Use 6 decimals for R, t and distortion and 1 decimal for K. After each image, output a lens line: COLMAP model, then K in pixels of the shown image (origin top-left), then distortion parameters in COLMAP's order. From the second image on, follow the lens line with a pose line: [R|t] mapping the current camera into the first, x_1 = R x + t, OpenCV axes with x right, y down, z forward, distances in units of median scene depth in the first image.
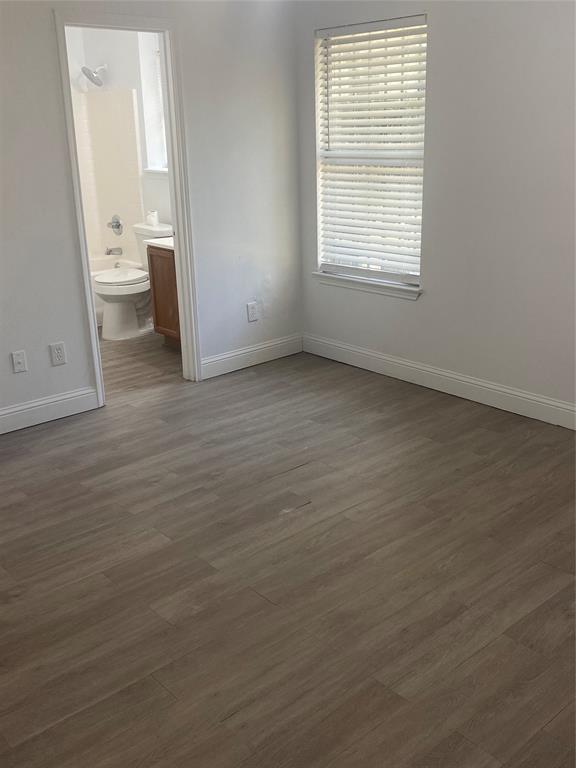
lens RADIAL K [[763.8, 0, 288.0], [0, 763.8, 384.0], [0, 0, 1]] dist [0.071143, -0.151590]
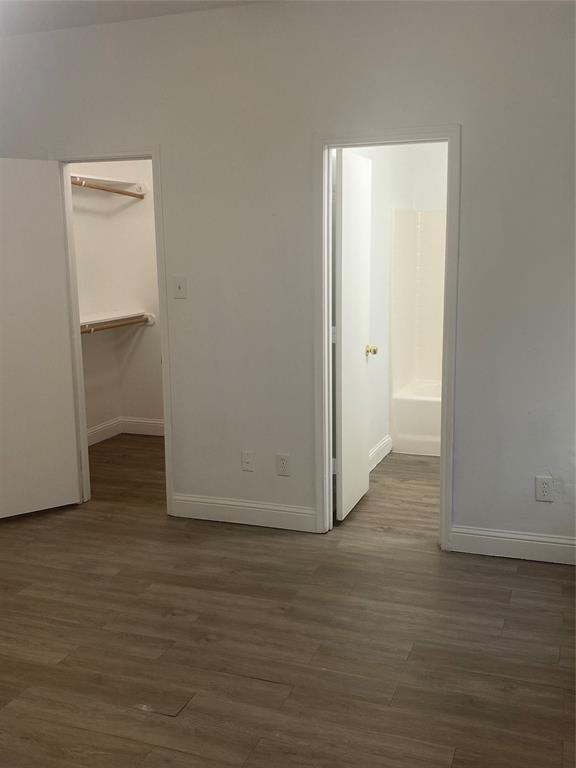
lens RADIAL K [[763.8, 0, 288.0], [0, 763.8, 384.0], [0, 0, 1]] dist [0.071143, -0.151590]
pose [[0.480017, 0.177862, -0.859040, 0.538274], [-0.281163, 0.958767, 0.041401, -0.182578], [0.830982, 0.221657, 0.510232, 0.471707]]
